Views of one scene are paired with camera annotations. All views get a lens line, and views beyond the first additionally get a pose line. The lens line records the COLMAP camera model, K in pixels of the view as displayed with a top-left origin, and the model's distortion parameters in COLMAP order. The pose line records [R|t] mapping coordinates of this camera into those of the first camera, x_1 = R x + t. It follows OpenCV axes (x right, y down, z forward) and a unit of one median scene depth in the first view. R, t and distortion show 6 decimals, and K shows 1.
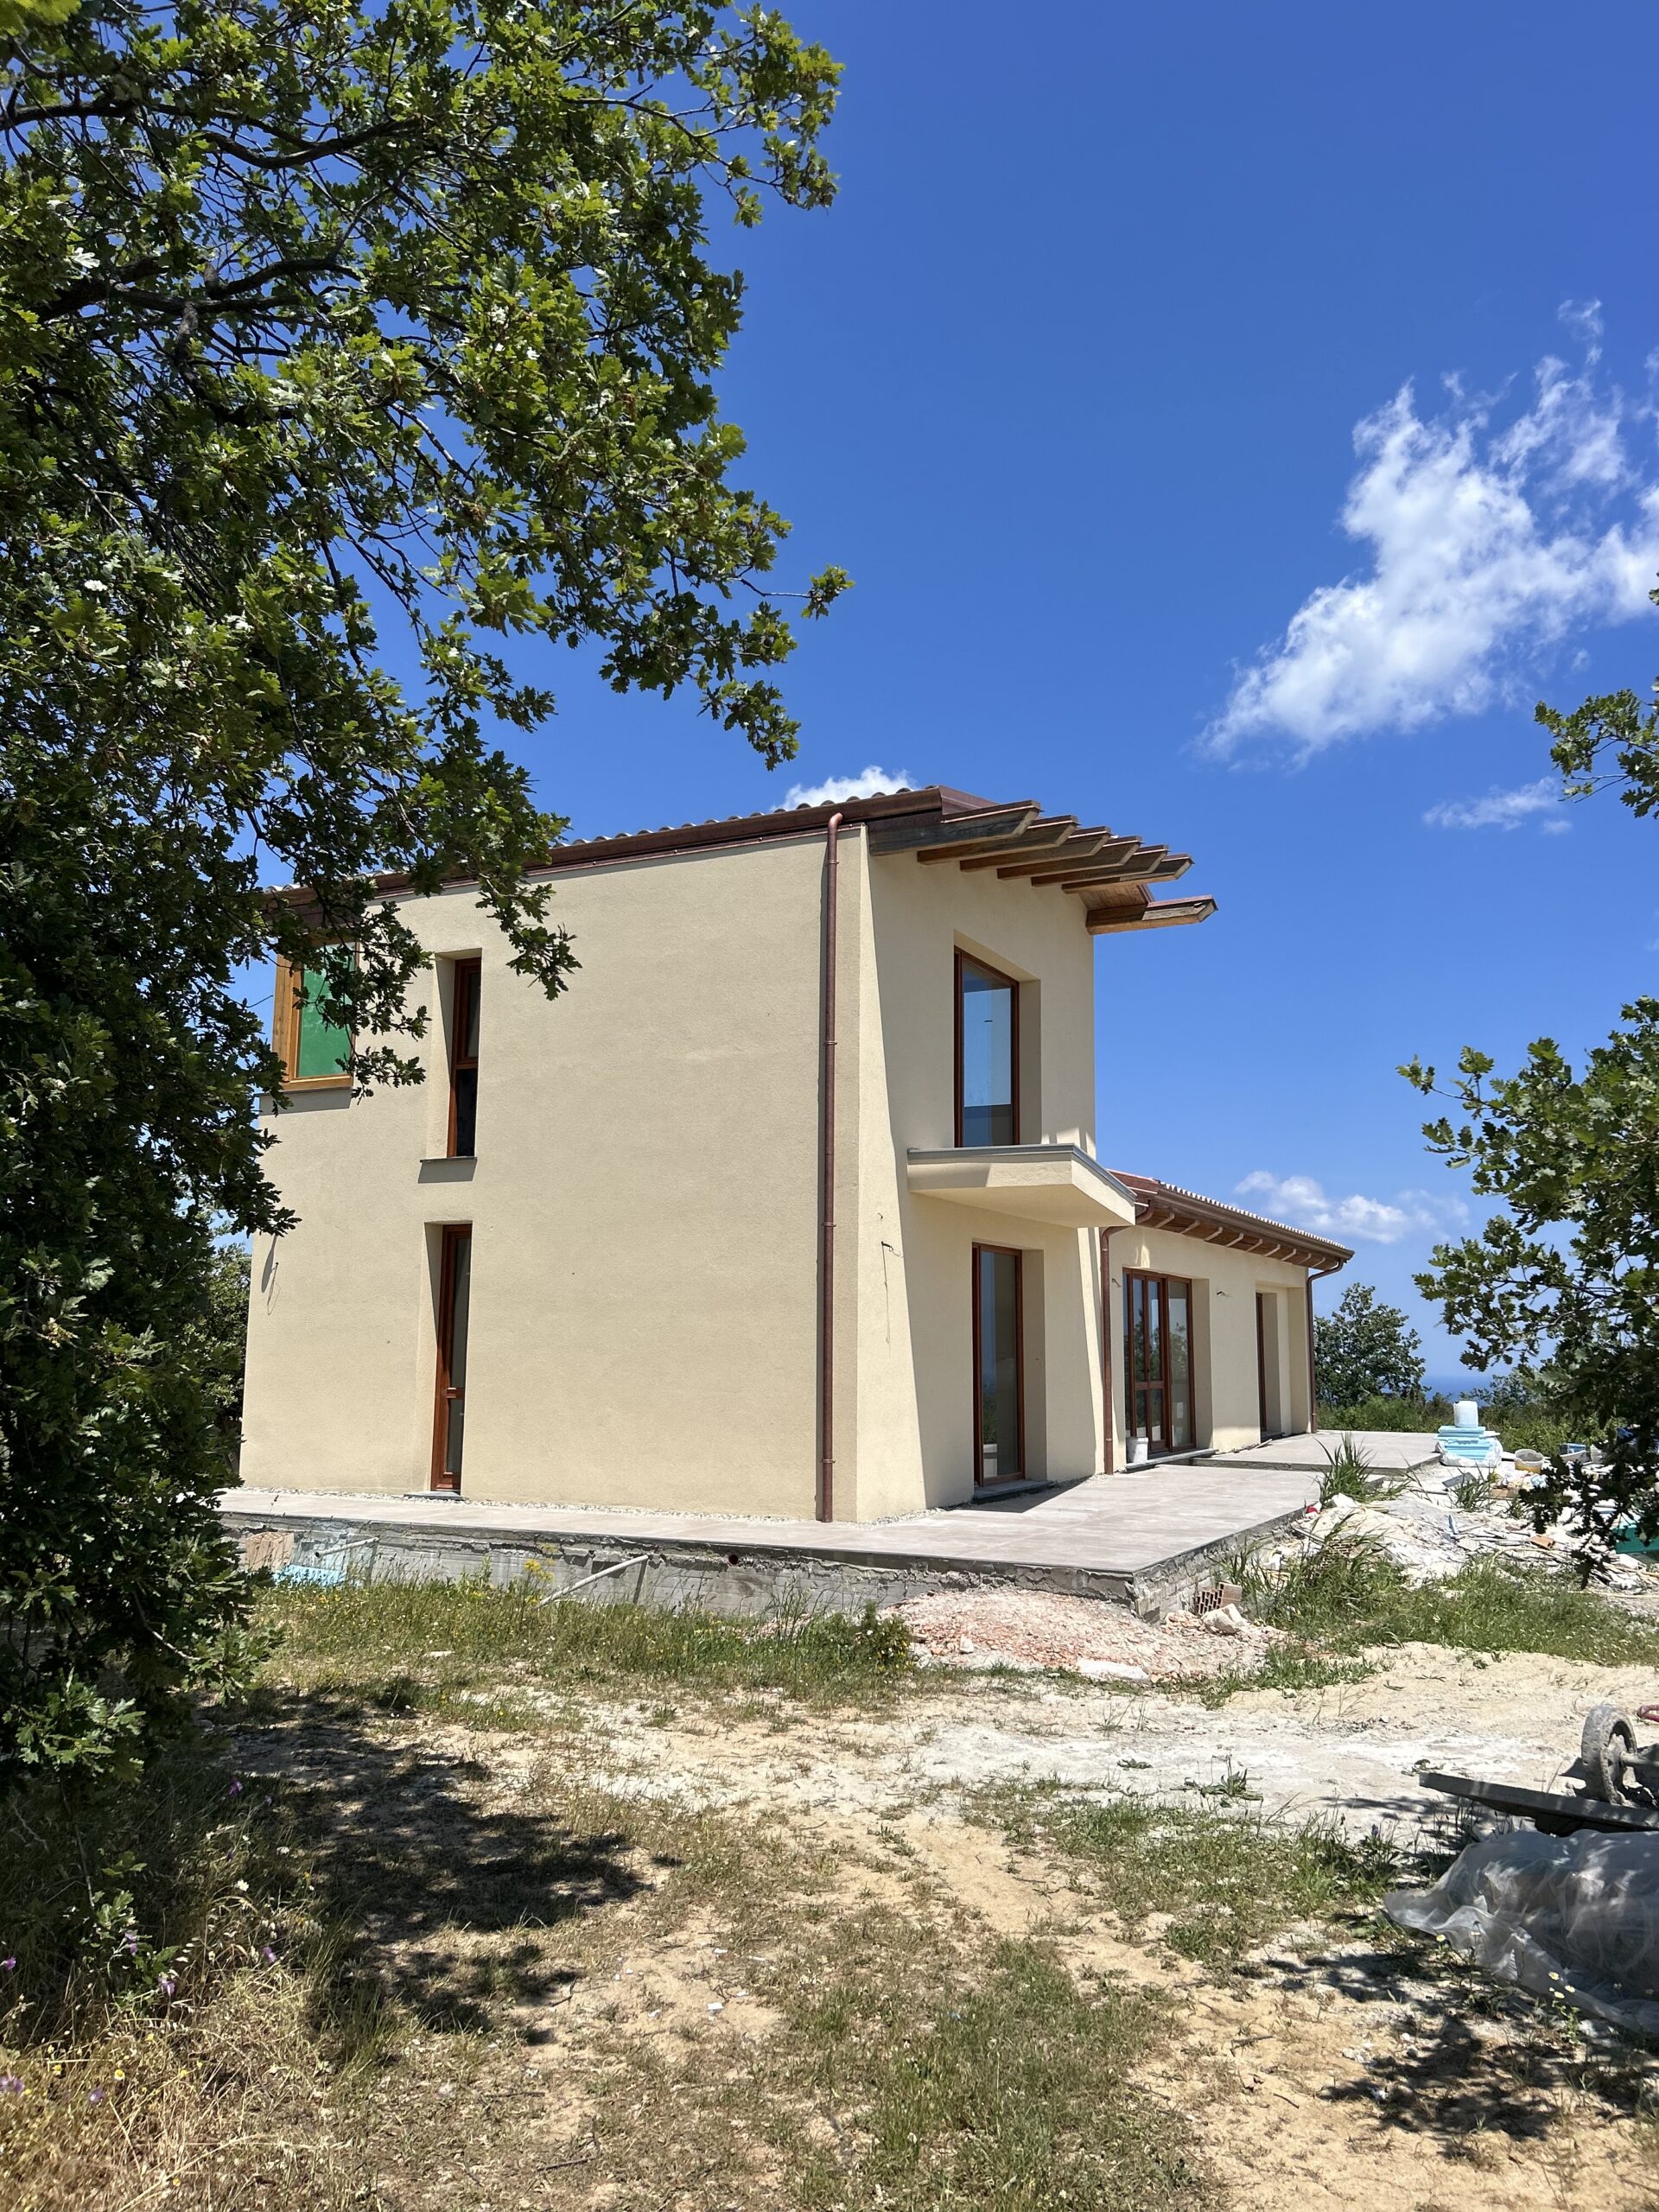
lens RADIAL K [[1672.0, 0, 829.5], [0, 1672.0, 1106.0], [0, 0, 1]] dist [0.002564, -0.093293]
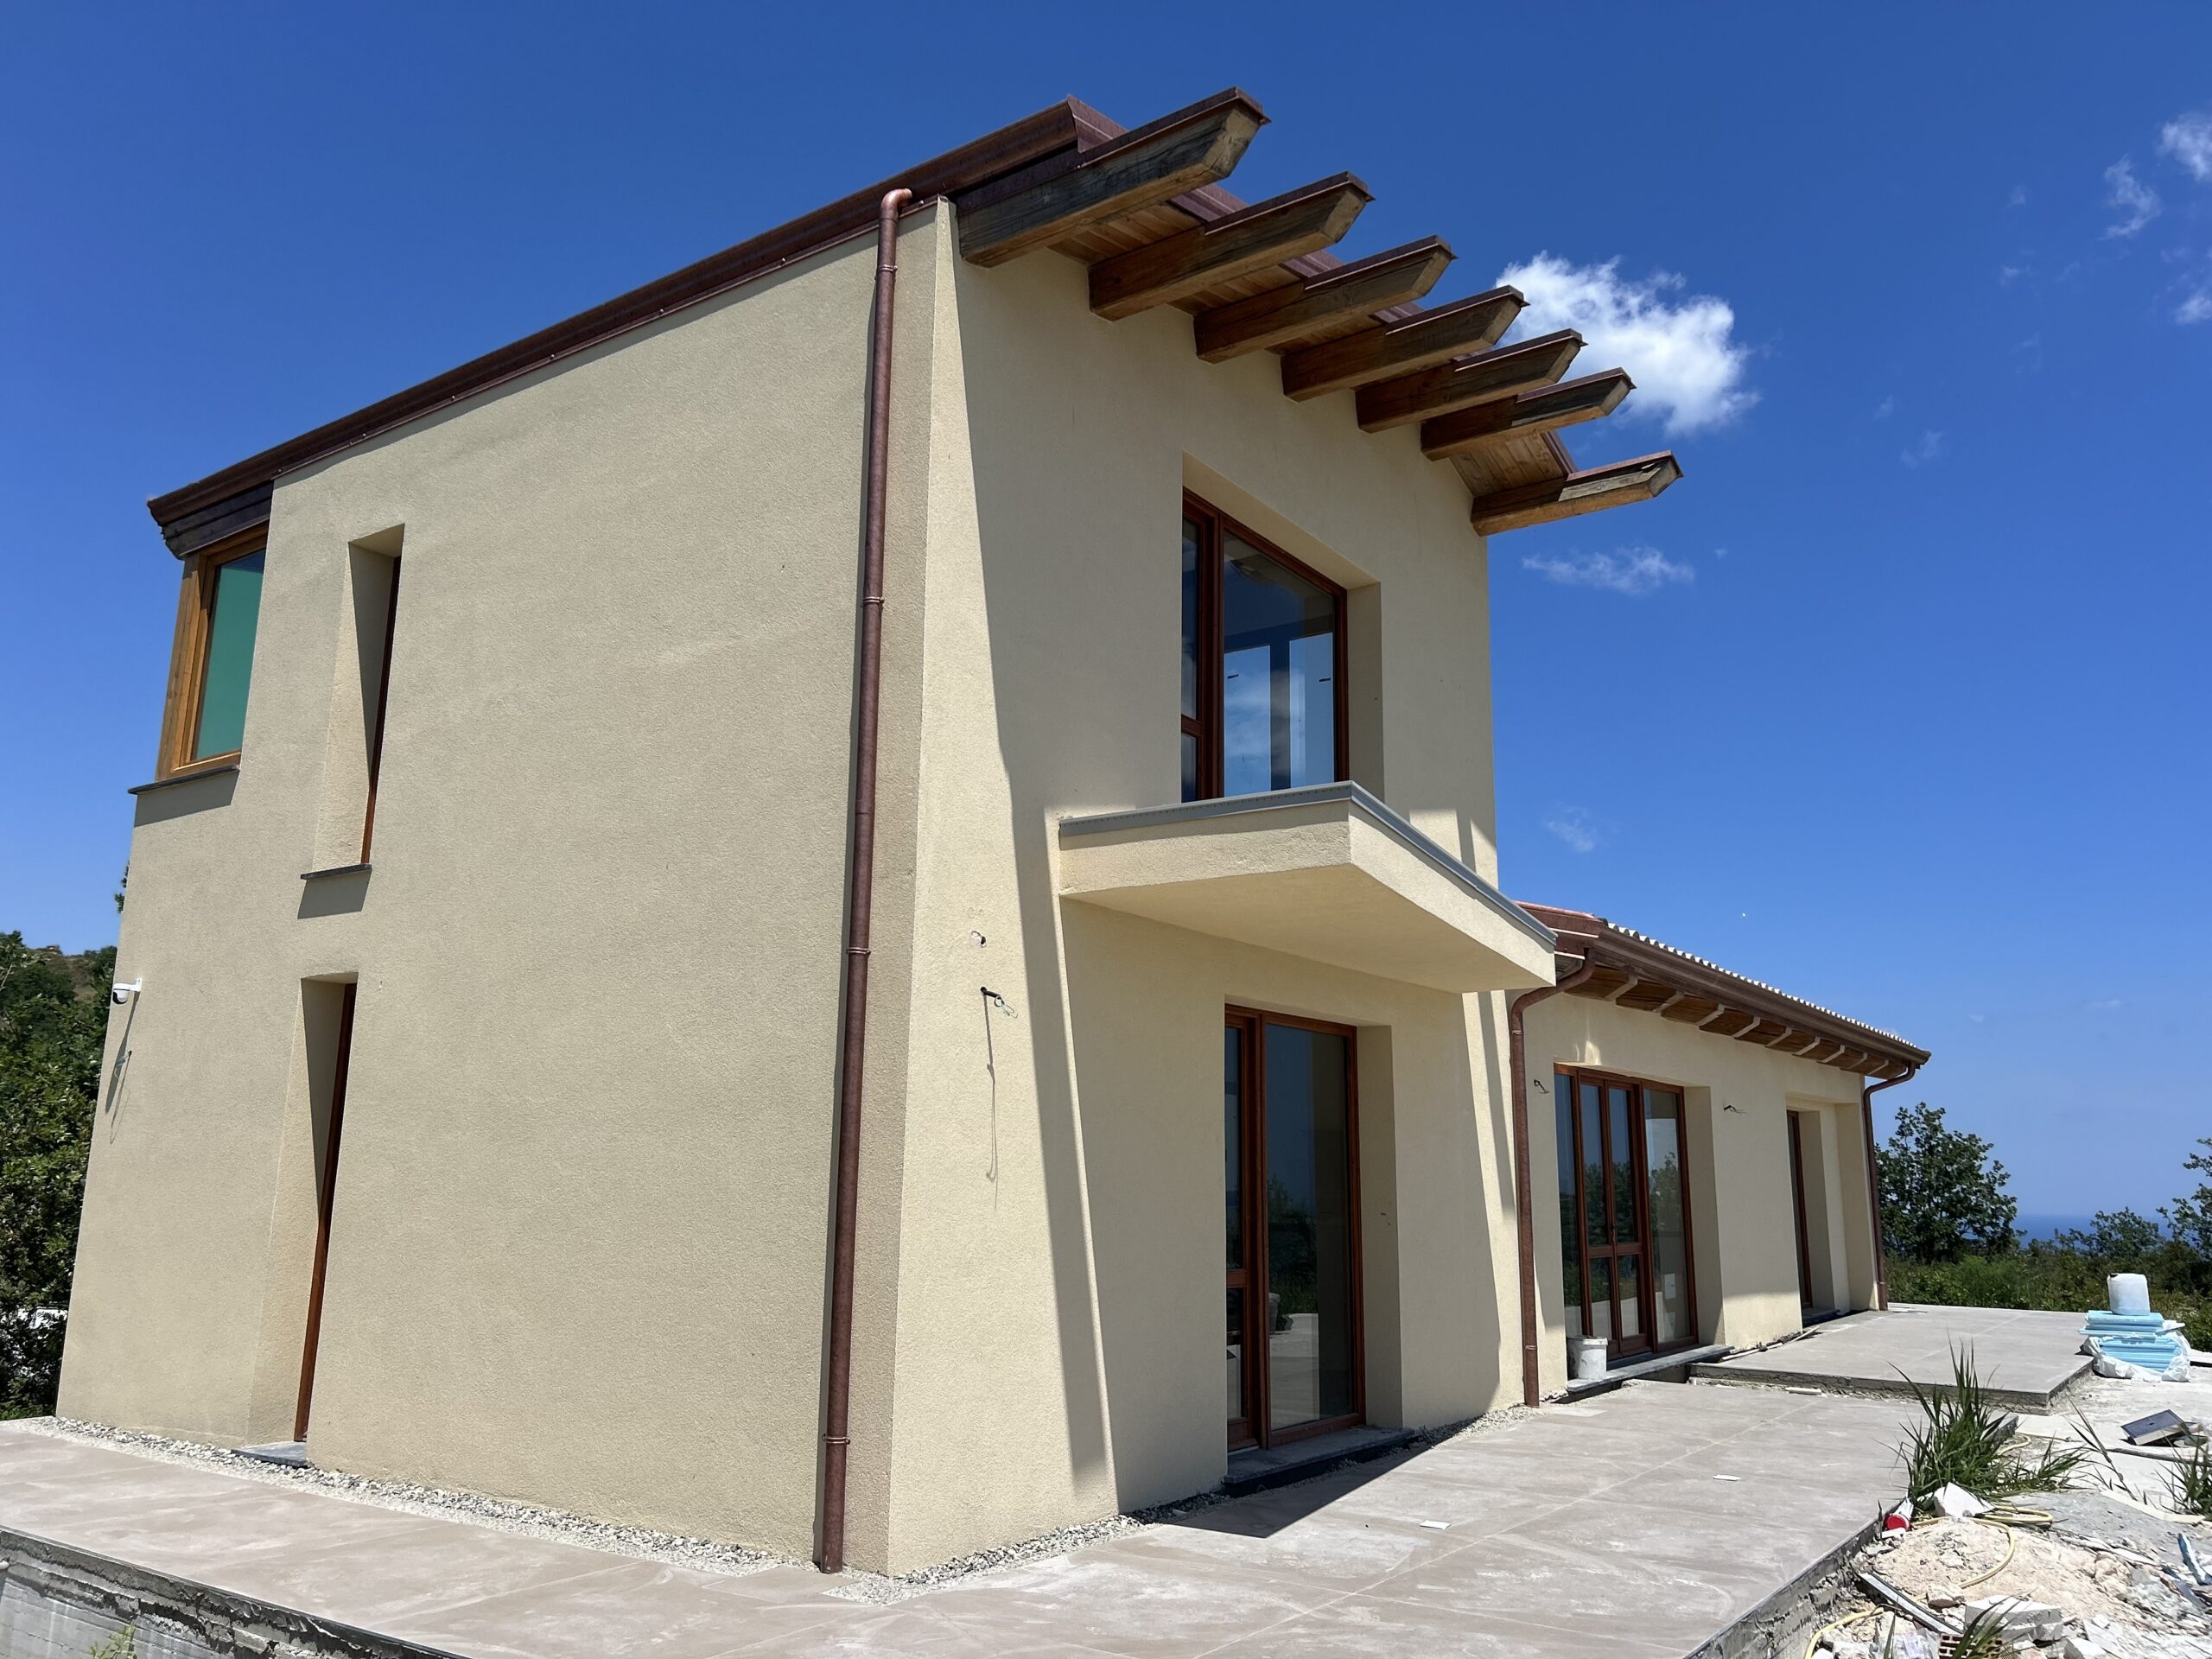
lens RADIAL K [[1679.0, 0, 1112.4], [0, 1679.0, 816.5], [0, 0, 1]] dist [-0.001144, -0.010054]
pose [[0.990442, -0.026006, -0.135454, 0.109809], [0.016572, 0.997388, -0.070309, 0.050870], [0.136929, 0.067392, 0.988286, 0.385468]]
